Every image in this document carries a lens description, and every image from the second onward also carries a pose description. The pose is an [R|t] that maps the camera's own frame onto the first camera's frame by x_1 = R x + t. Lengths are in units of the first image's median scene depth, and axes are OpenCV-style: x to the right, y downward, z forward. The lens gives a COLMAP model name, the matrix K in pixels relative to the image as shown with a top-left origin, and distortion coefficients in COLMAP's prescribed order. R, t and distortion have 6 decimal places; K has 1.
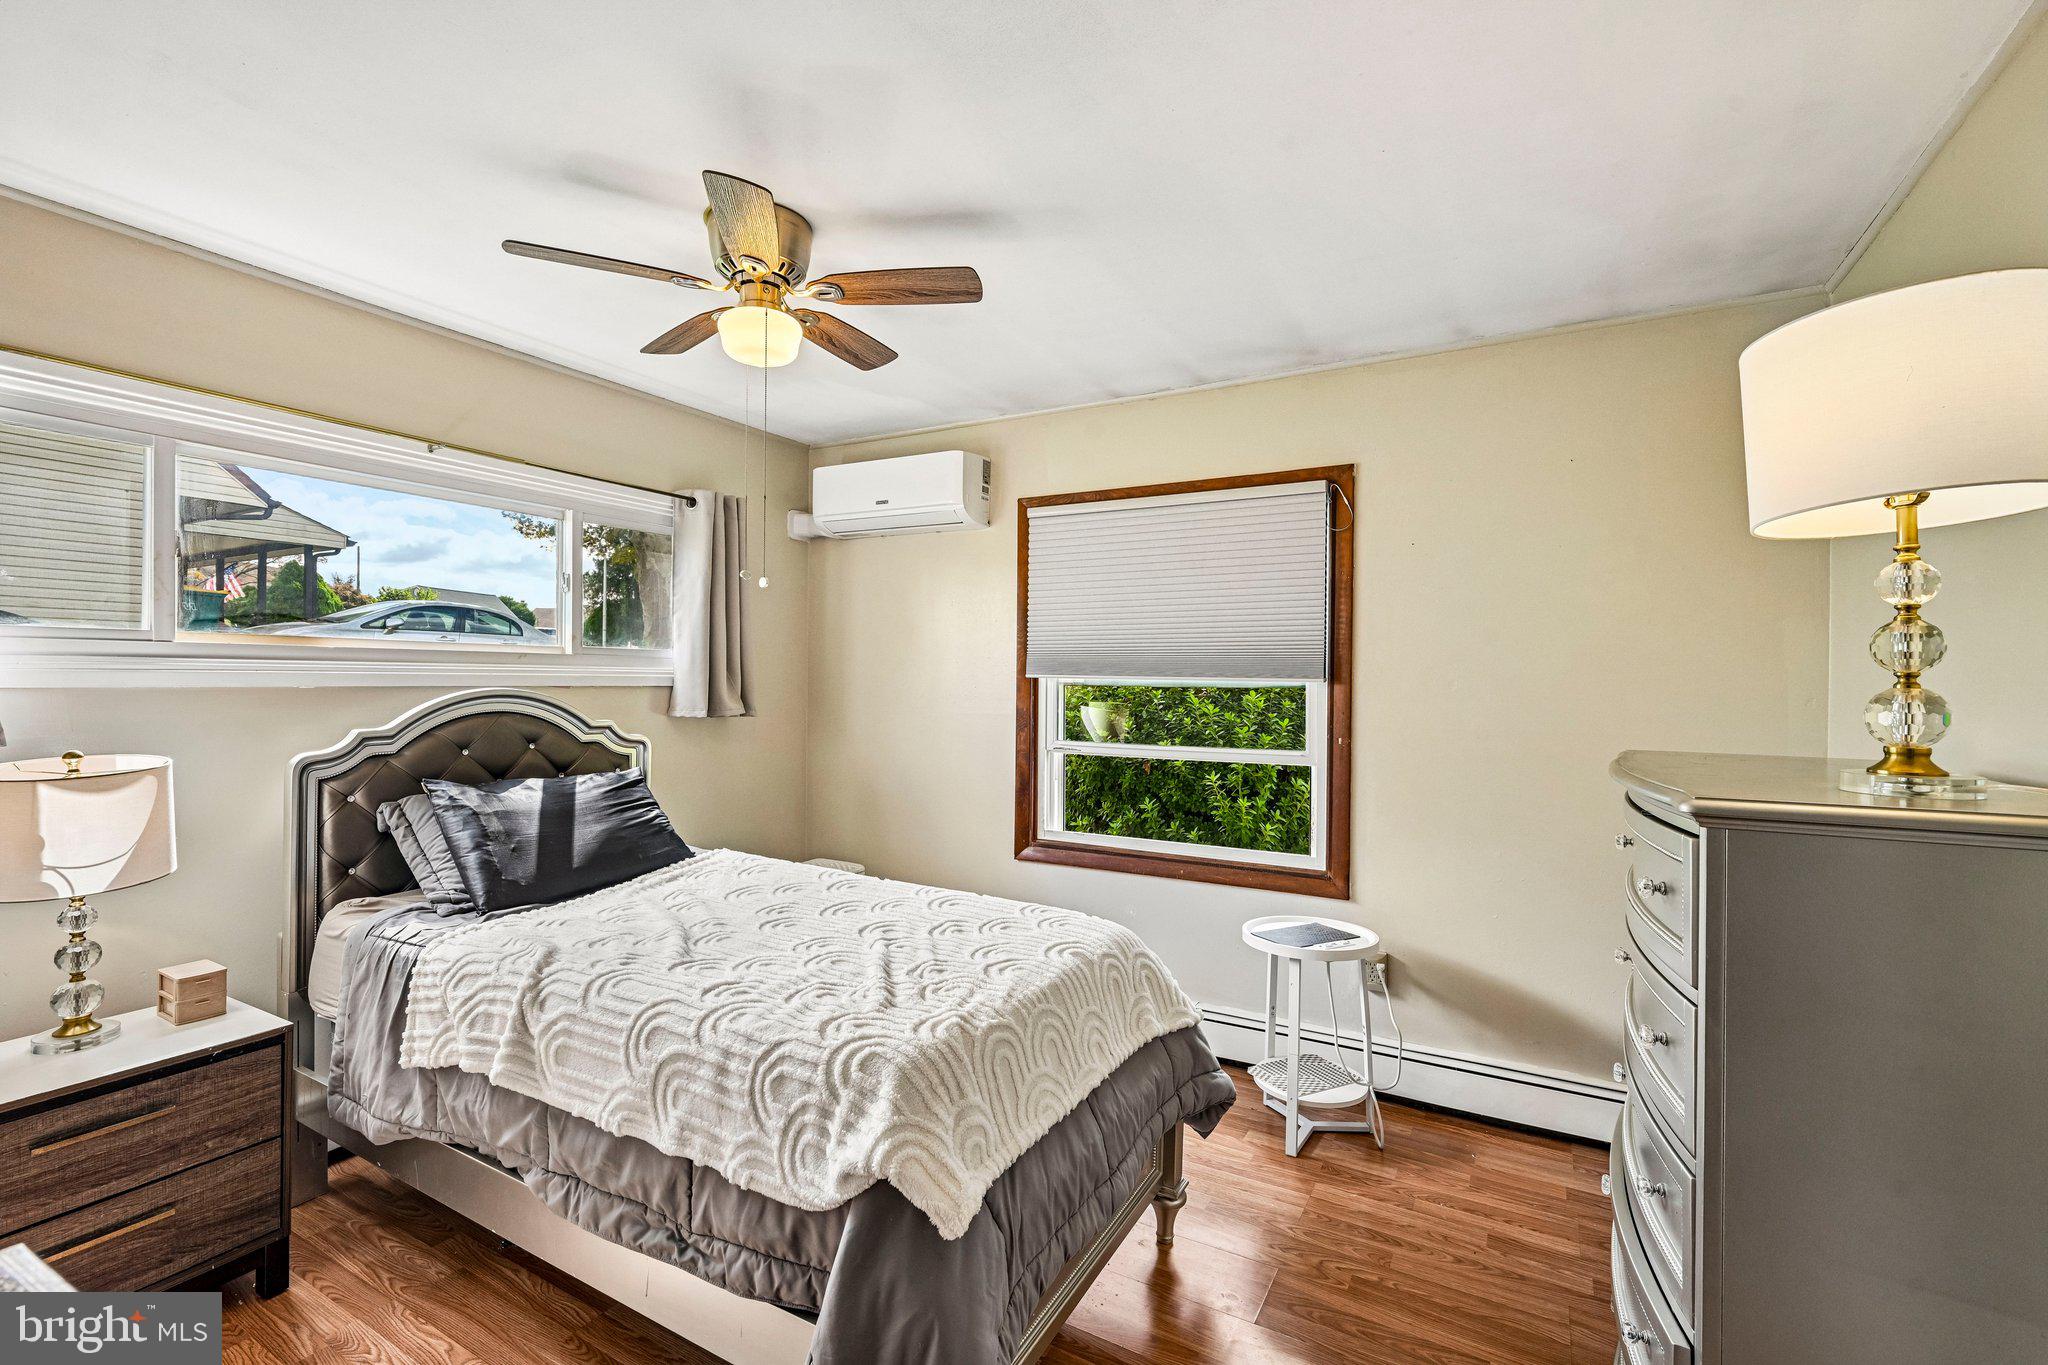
lens RADIAL K [[901.5, 0, 1024.4], [0, 901.5, 680.5], [0, 0, 1]] dist [-0.002378, 0.000180]
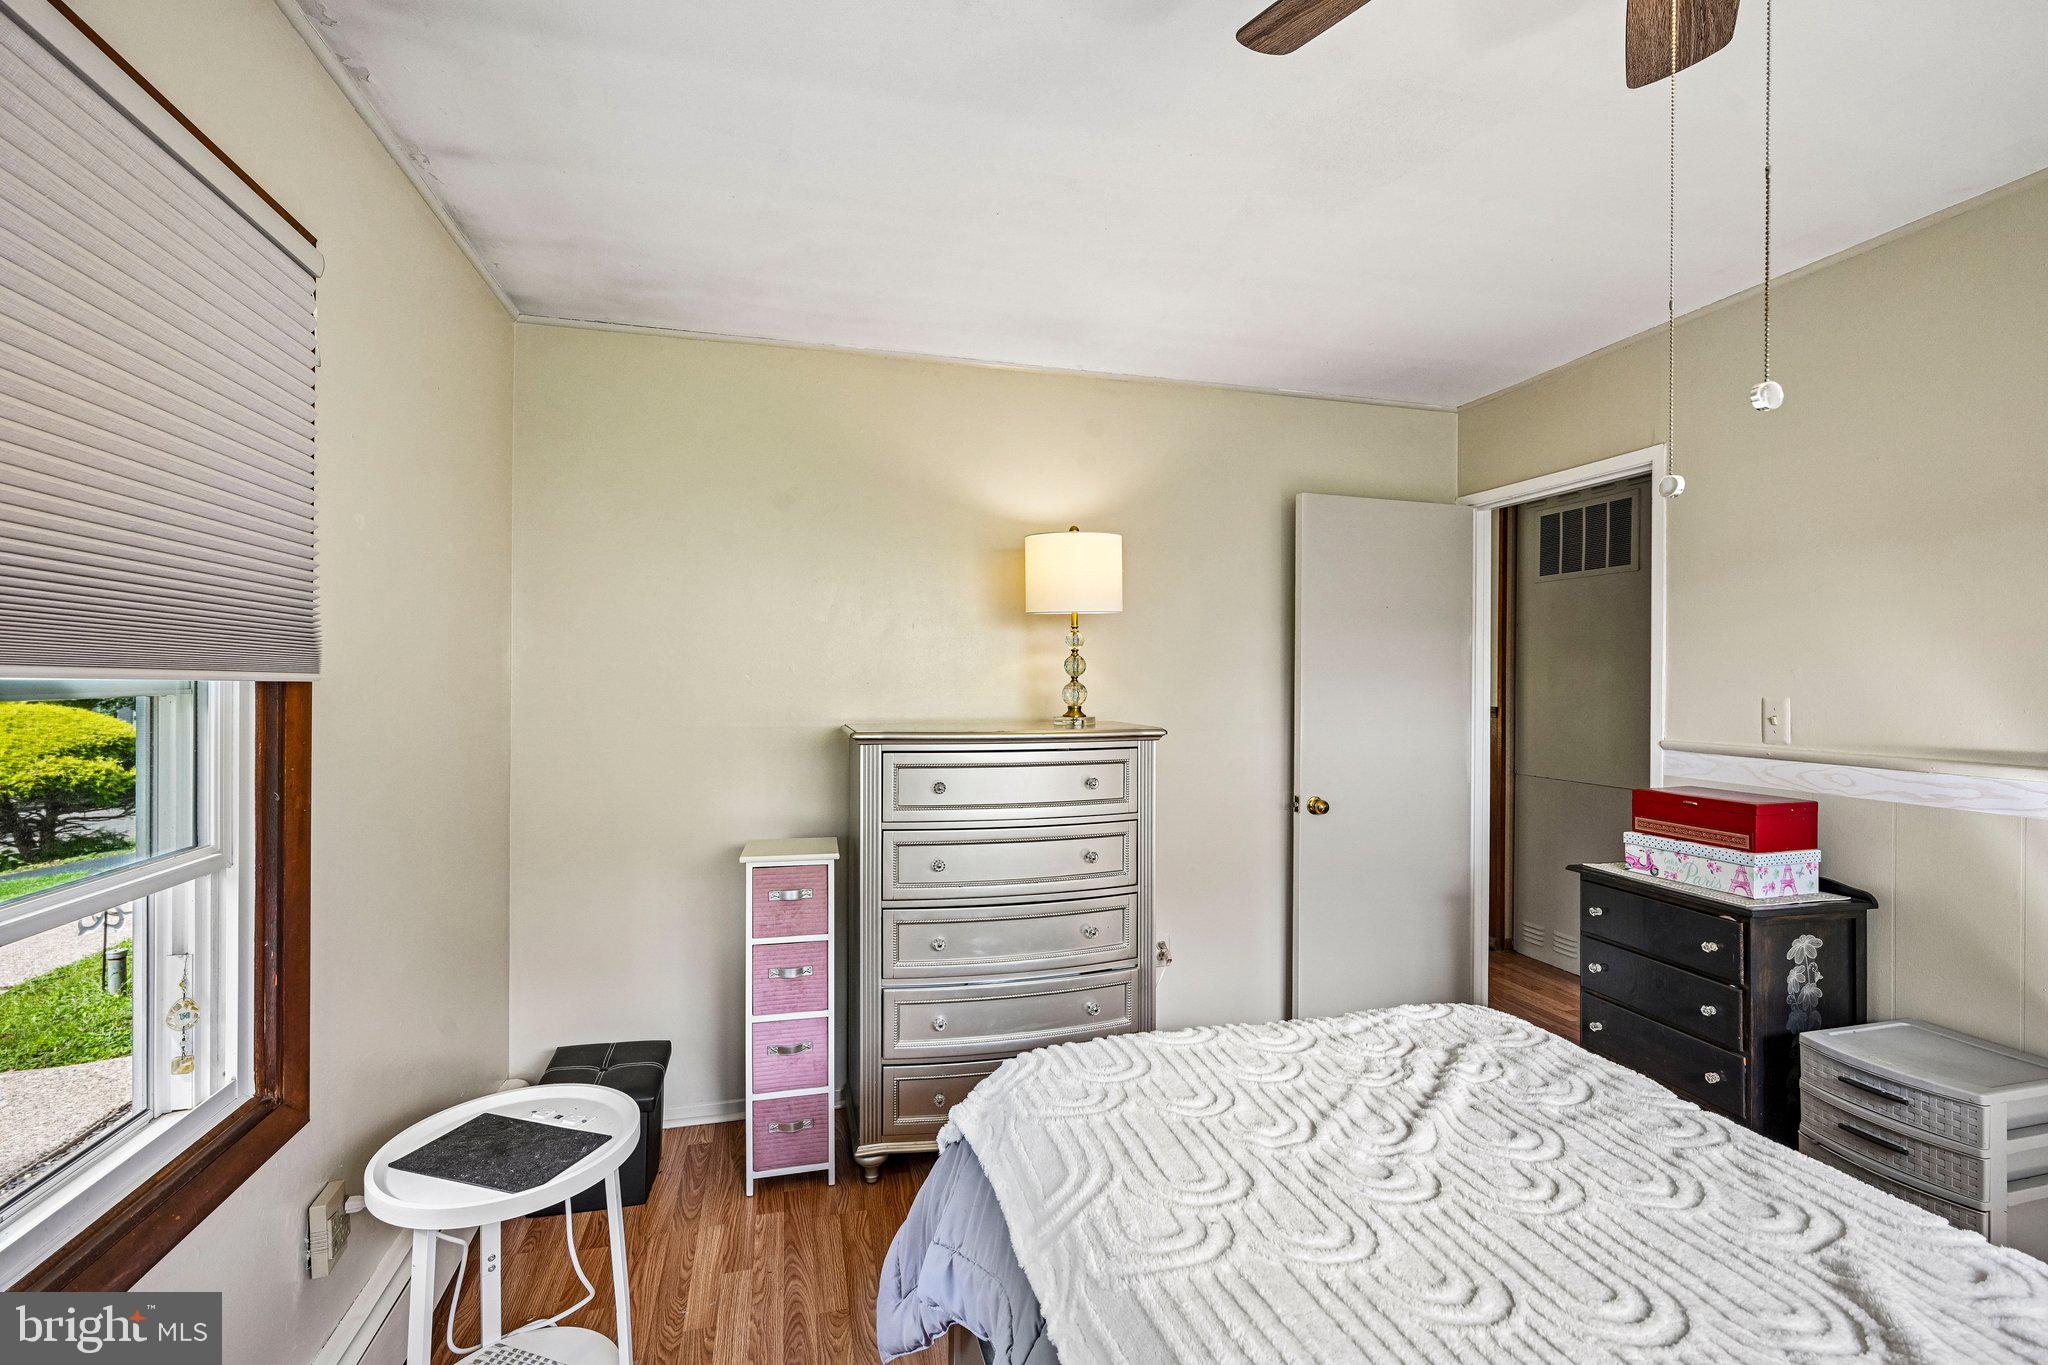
lens RADIAL K [[901.5, 0, 1025.4], [0, 901.5, 680.2], [0, 0, 1]] dist [-0.002378, 0.000180]
pose [[-0.697189, -0.010362, 0.716812, -0.671021], [-0.008610, 0.999944, 0.006080, -0.010725], [-0.716835, -0.001933, -0.697240, 2.651838]]
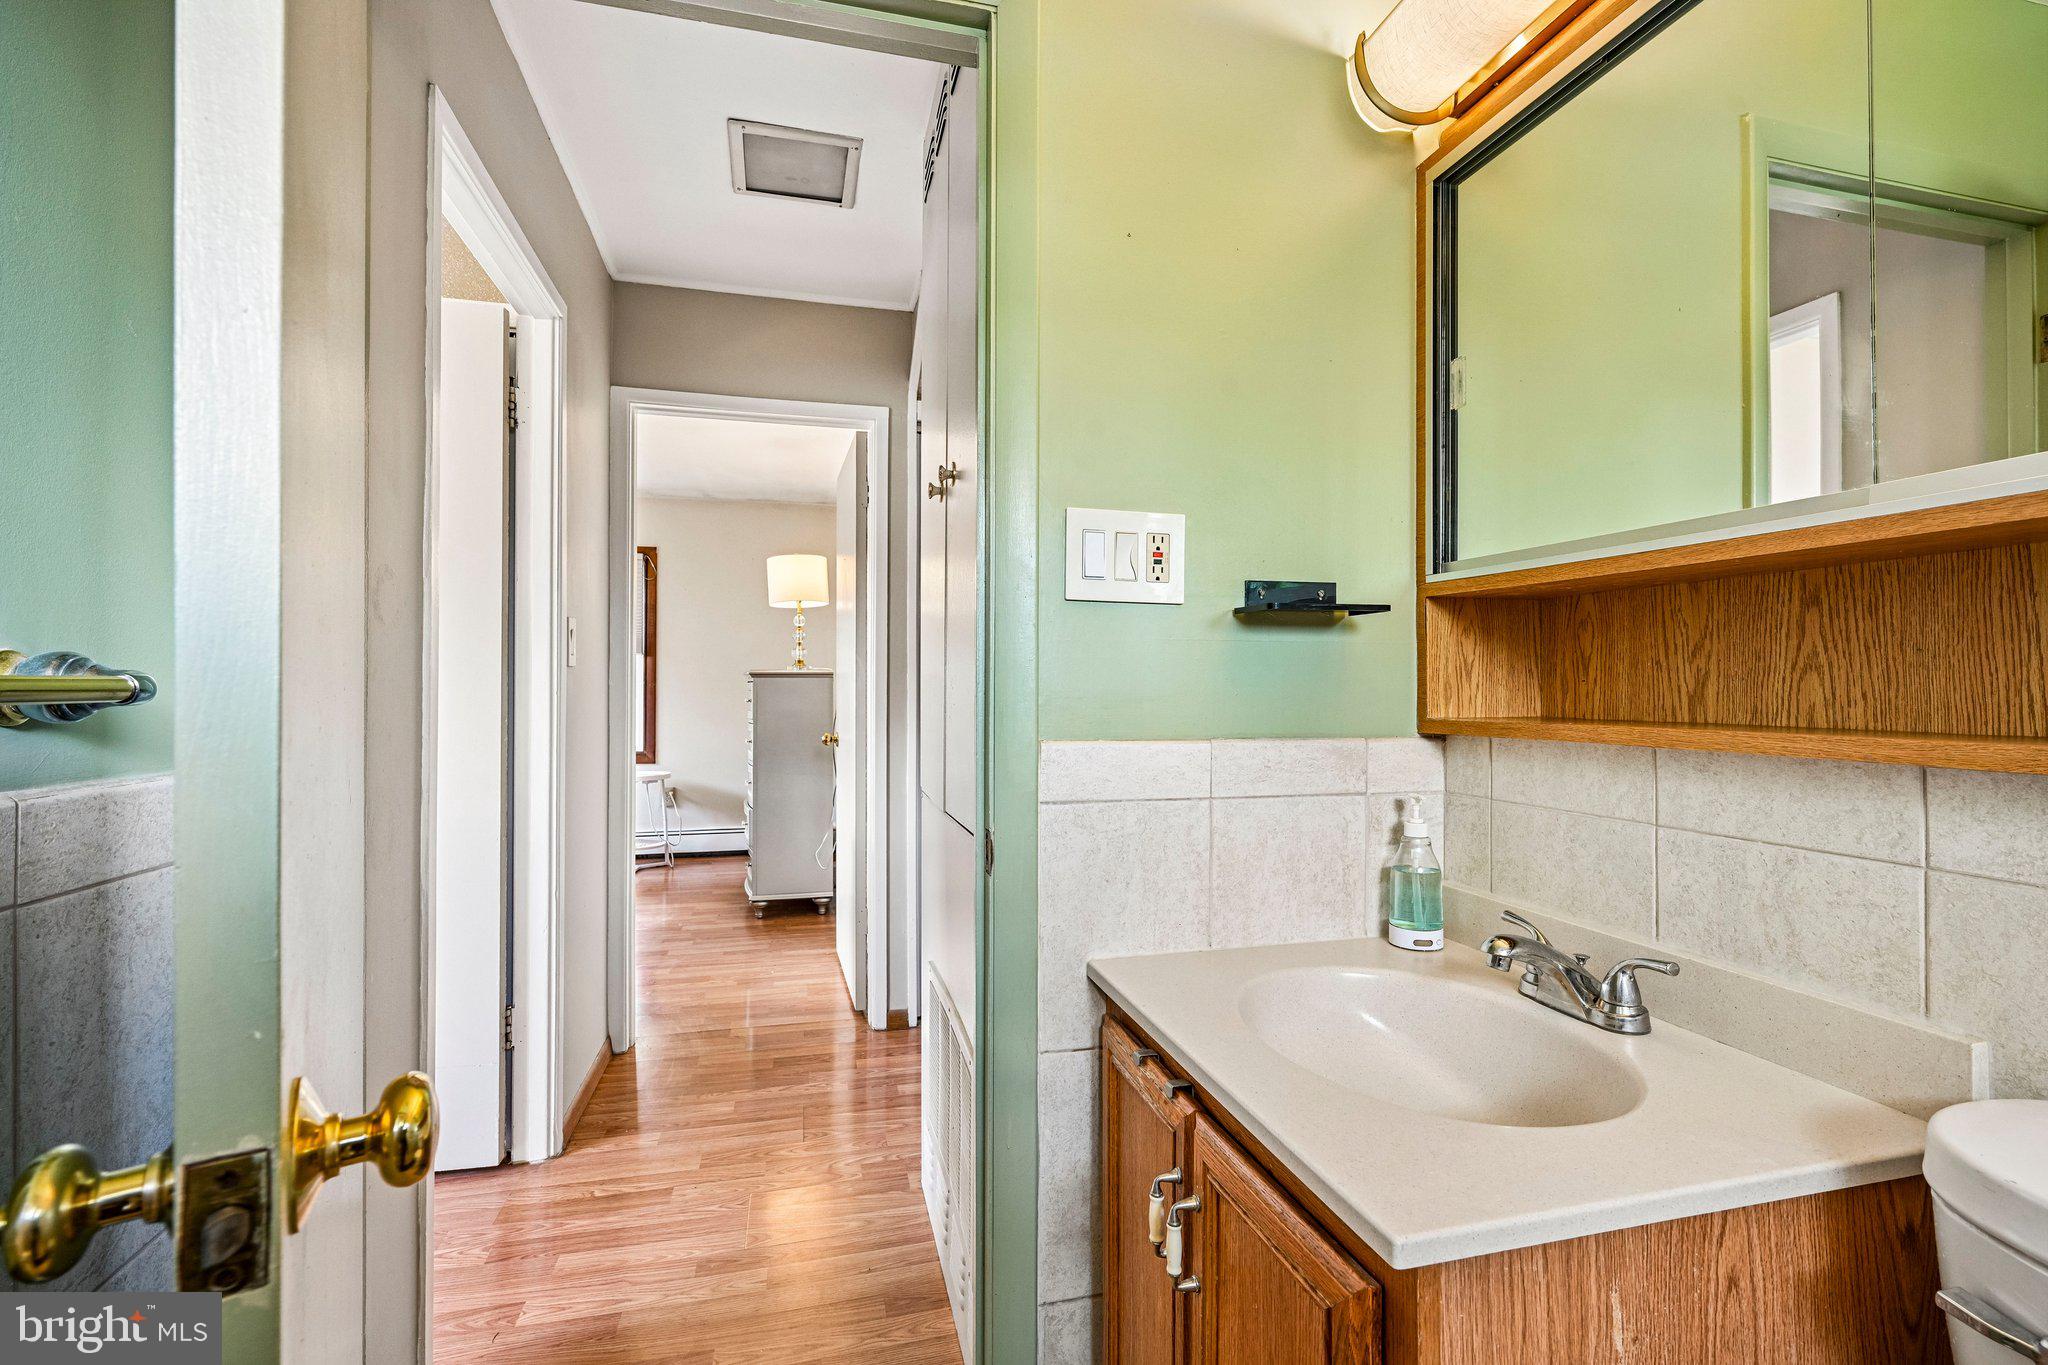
lens RADIAL K [[901.5, 0, 1024.2], [0, 901.5, 683.1], [0, 0, 1]] dist [-0.002378, 0.000180]
pose [[0.725636, 0.001721, 0.688077, -1.066769], [0.003186, 0.999978, -0.005861, 0.193415], [-0.688071, 0.006446, 0.725614, -2.573380]]
